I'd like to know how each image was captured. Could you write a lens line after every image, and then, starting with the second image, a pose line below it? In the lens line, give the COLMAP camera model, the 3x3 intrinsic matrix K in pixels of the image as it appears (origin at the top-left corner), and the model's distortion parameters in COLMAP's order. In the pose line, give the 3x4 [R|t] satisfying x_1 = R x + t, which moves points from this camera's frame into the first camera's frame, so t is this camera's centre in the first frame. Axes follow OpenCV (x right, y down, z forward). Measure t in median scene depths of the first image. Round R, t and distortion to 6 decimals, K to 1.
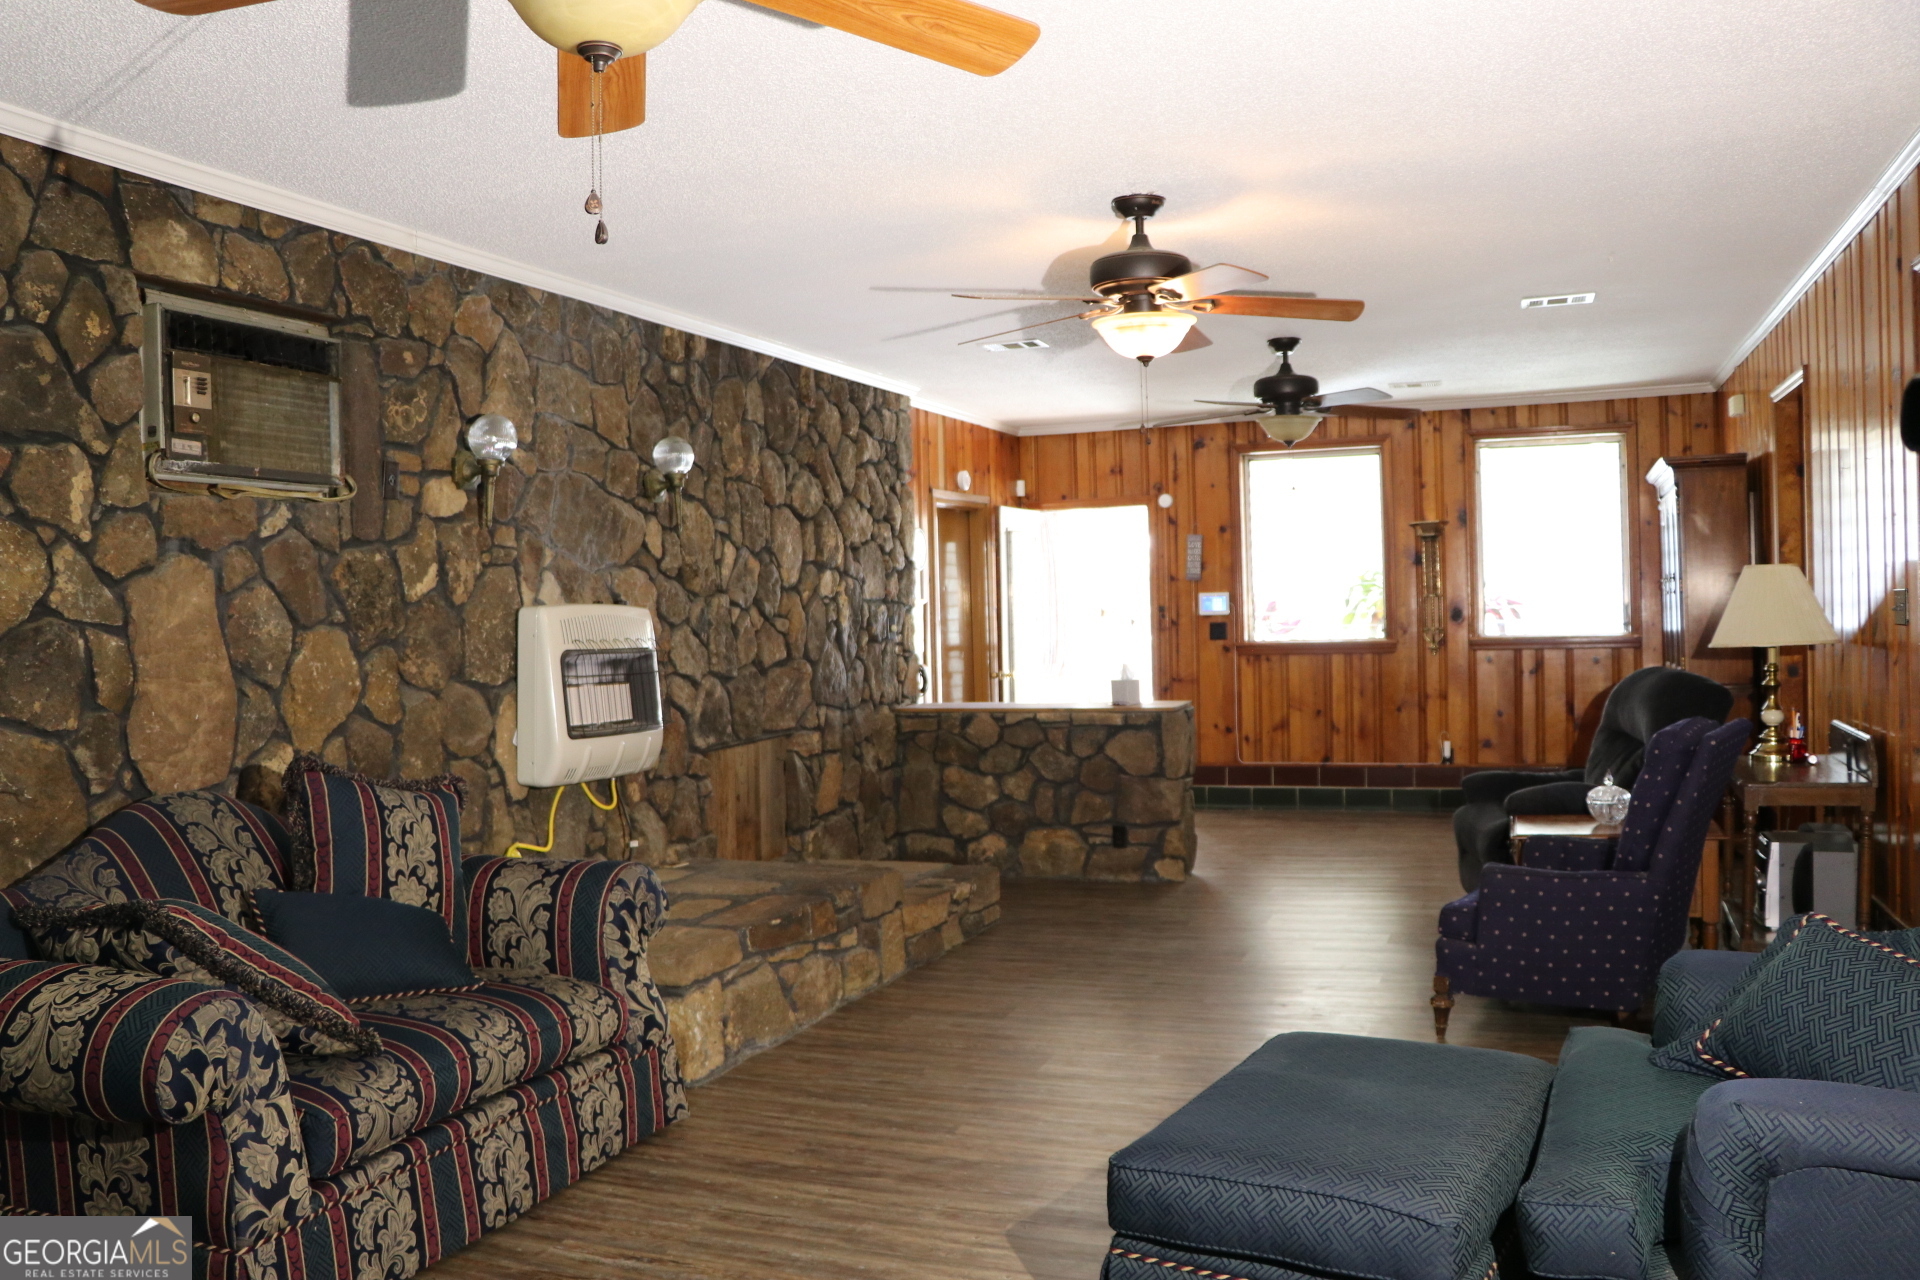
lens RADIAL K [[1569.5, 0, 960.9], [0, 1569.5, 638.1], [0, 0, 1]] dist [-0.185408, 0.154431]
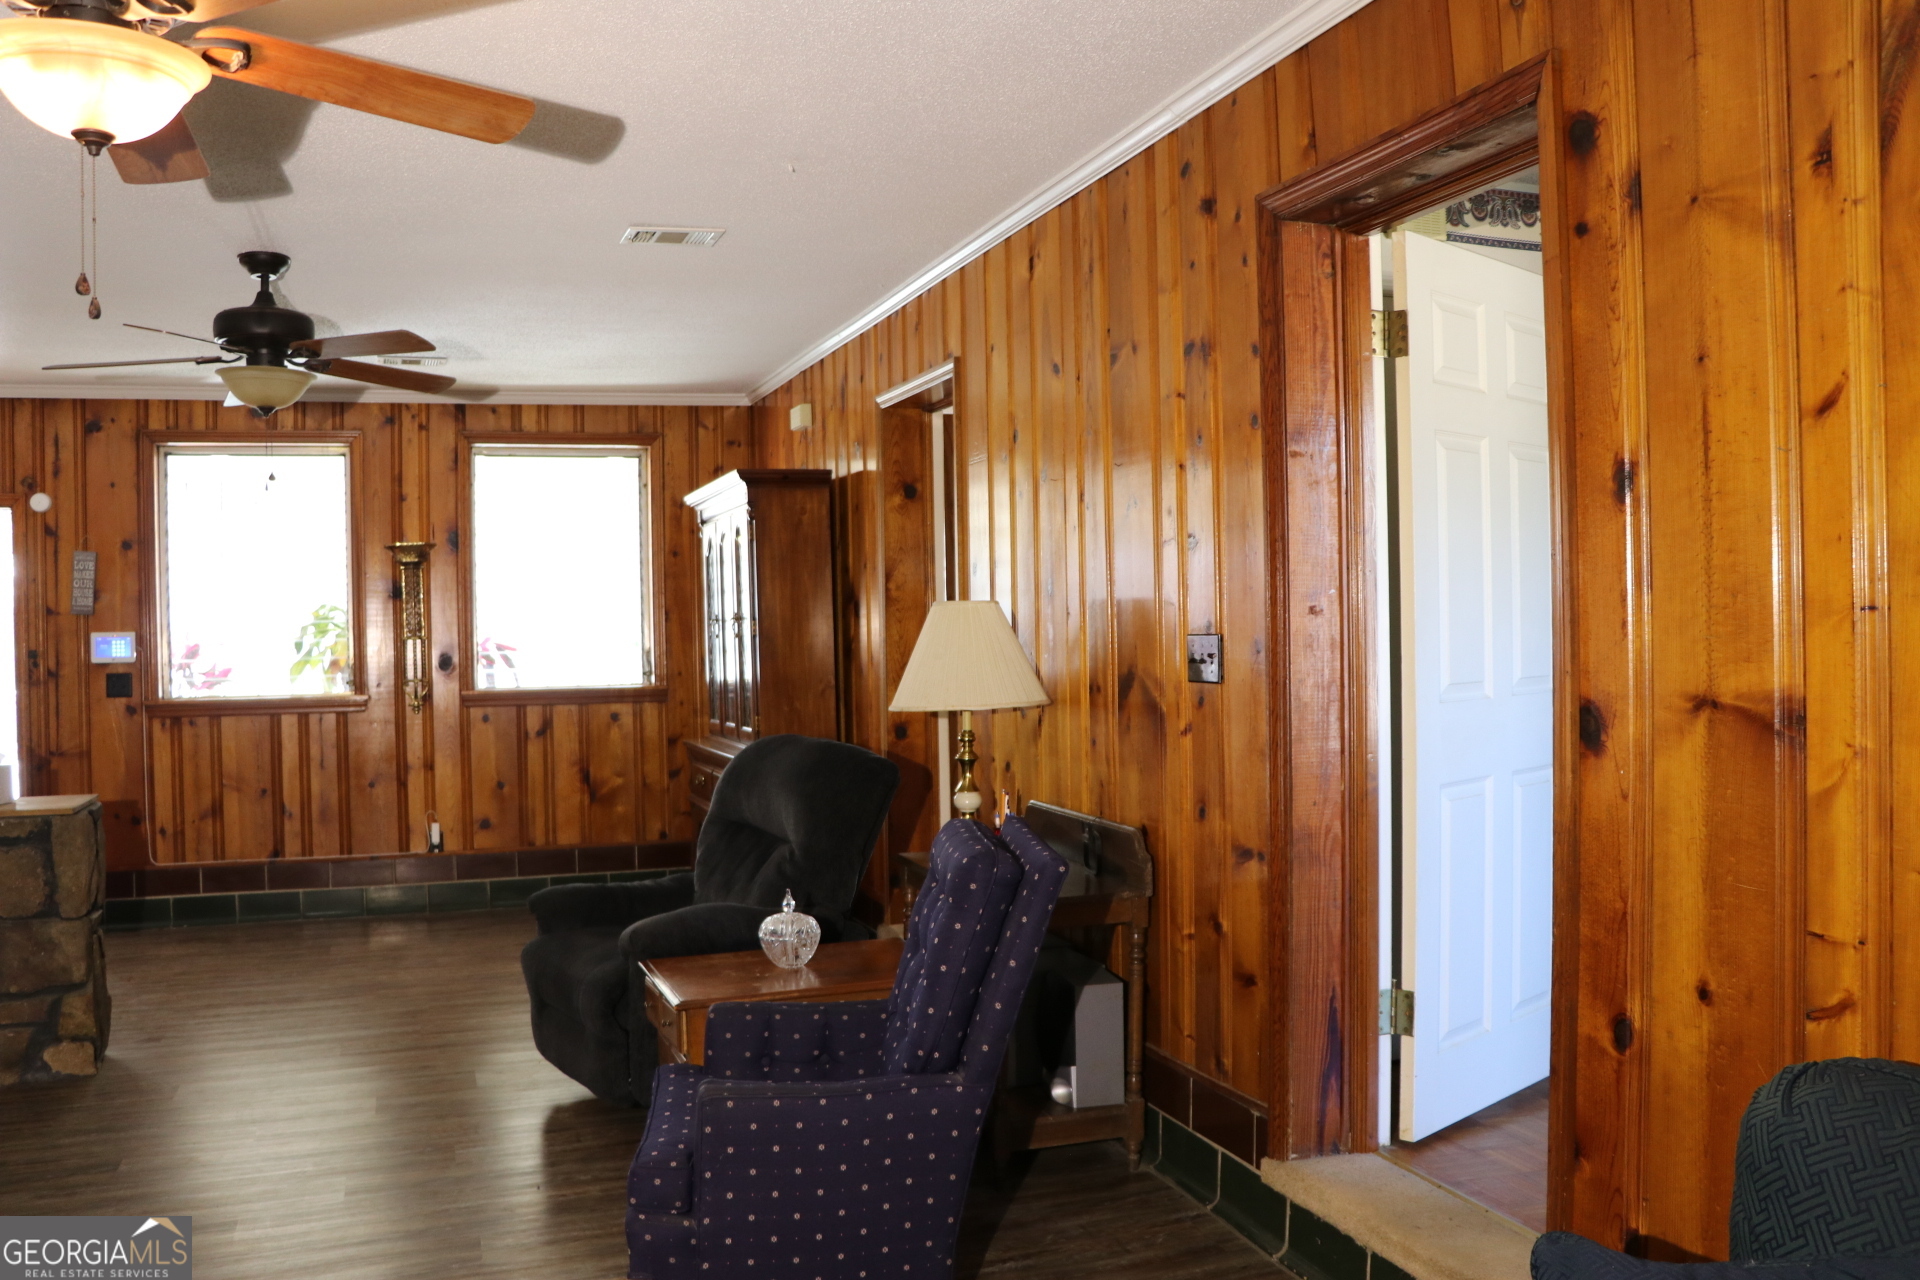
lens RADIAL K [[1569.5, 0, 957.2], [0, 1569.5, 650.3], [0, 0, 1]] dist [-0.185408, 0.154431]
pose [[0.764731, 0.004905, 0.644331, 0.013064], [0.008064, 0.999820, -0.017182, -0.005857], [-0.644299, 0.018336, 0.764554, 0.226209]]
